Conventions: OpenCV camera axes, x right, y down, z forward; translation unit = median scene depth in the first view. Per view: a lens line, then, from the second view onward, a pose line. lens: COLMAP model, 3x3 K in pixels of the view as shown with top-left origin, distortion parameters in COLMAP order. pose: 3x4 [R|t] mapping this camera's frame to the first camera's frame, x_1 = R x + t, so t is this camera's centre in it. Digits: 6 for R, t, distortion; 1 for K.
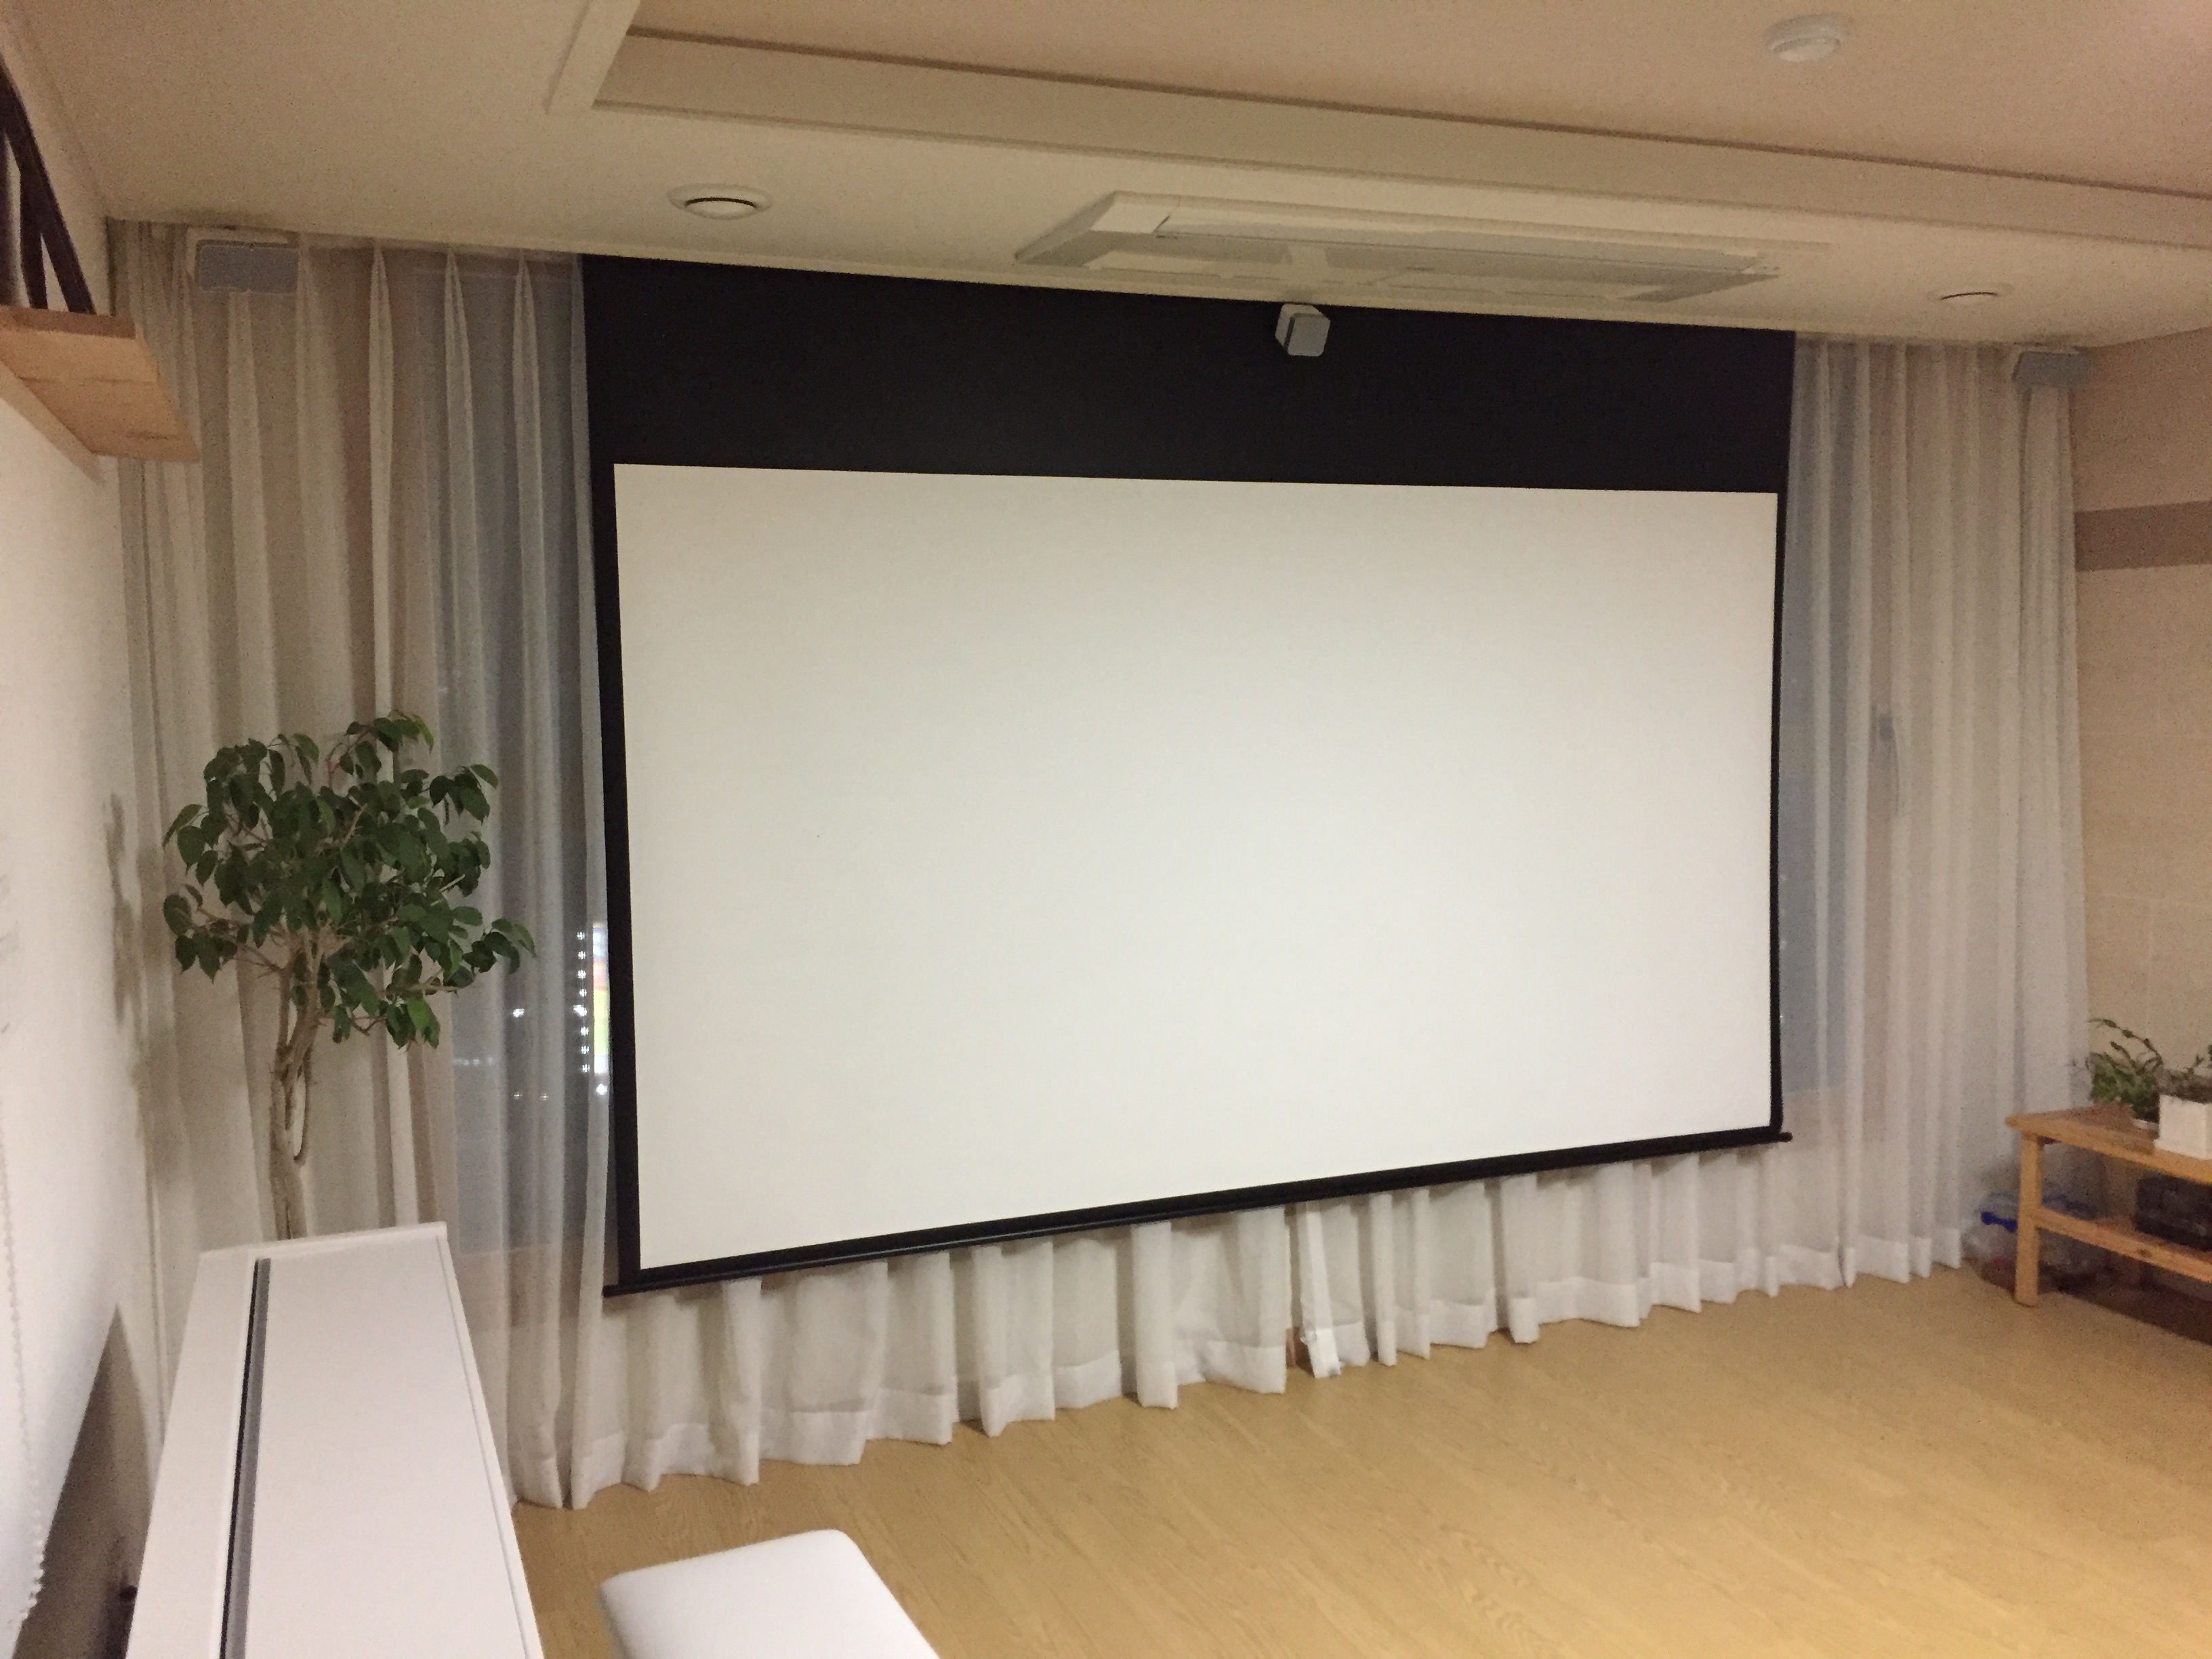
lens RADIAL K [[1894.0, 0, 1104.2], [0, 1894.0, 809.5], [0, 0, 1]] dist [0.050323, -0.070620]
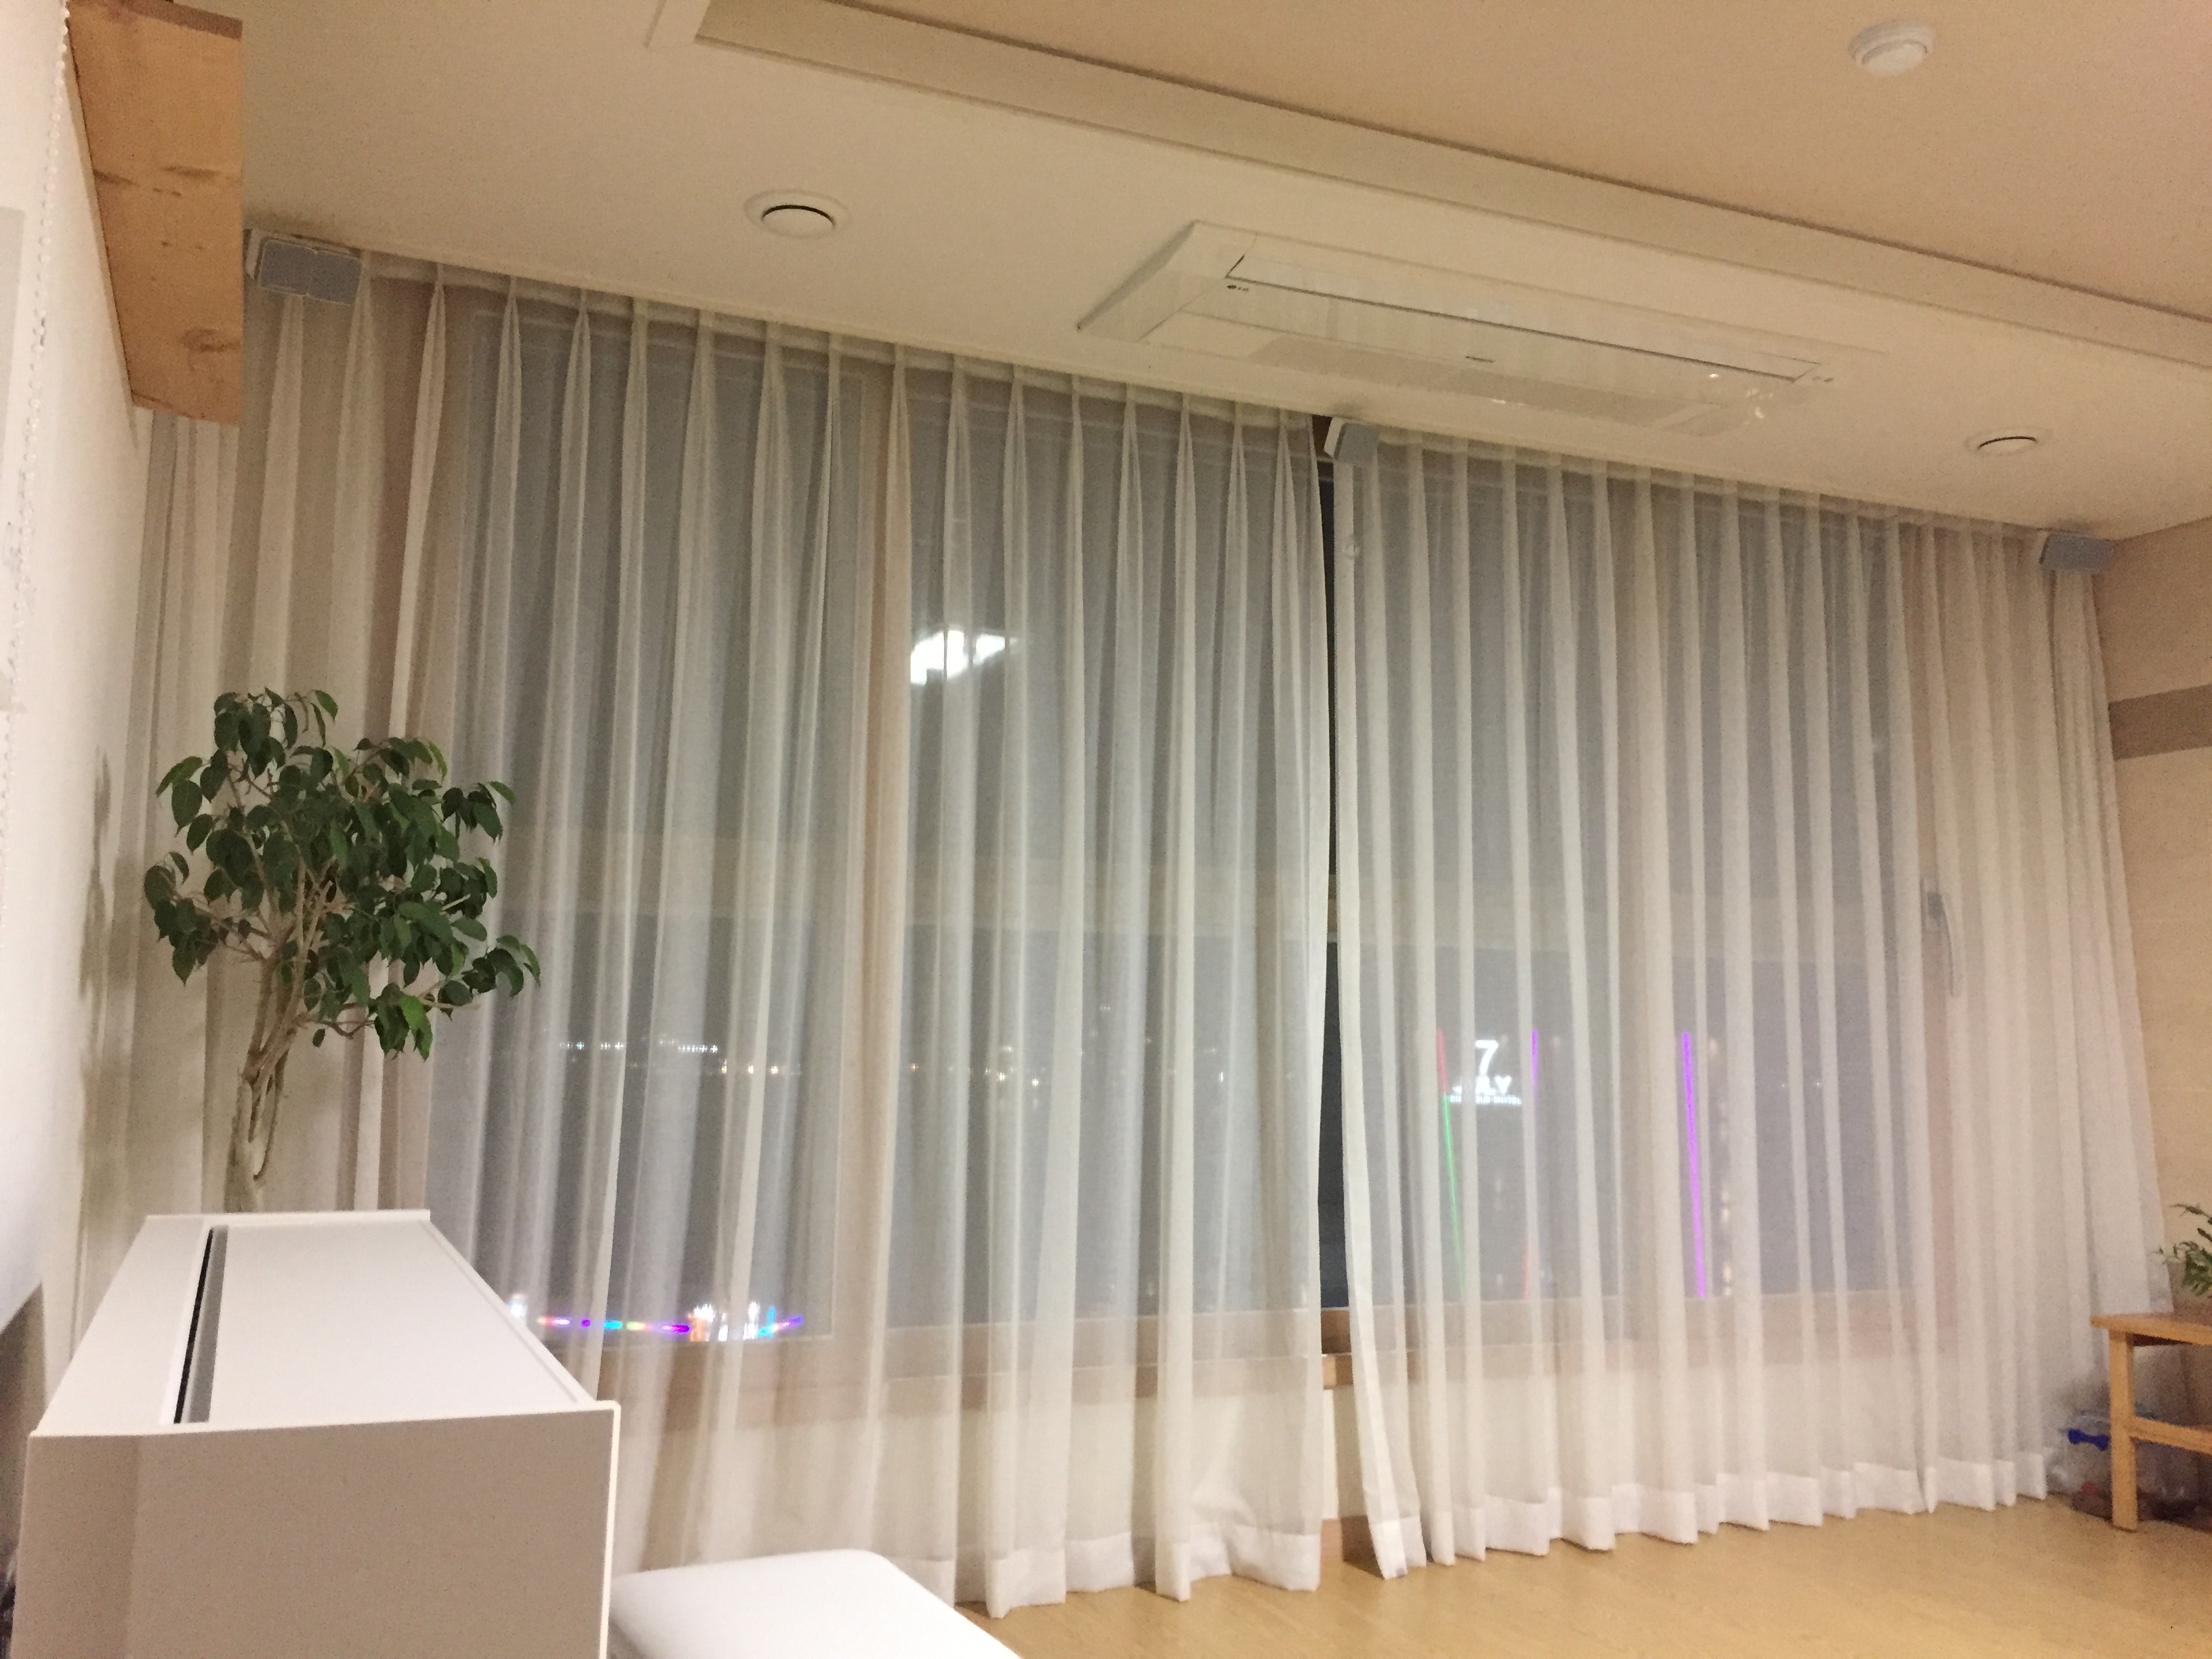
lens RADIAL K [[1894.0, 0, 1098.8], [0, 1894.0, 844.5], [0, 0, 1]] dist [0.050323, -0.070620]
pose [[0.999222, 0.033097, 0.021453, -0.038063], [-0.028120, 0.979206, -0.200909, 0.141003], [-0.027656, 0.200150, 0.979375, 0.059385]]
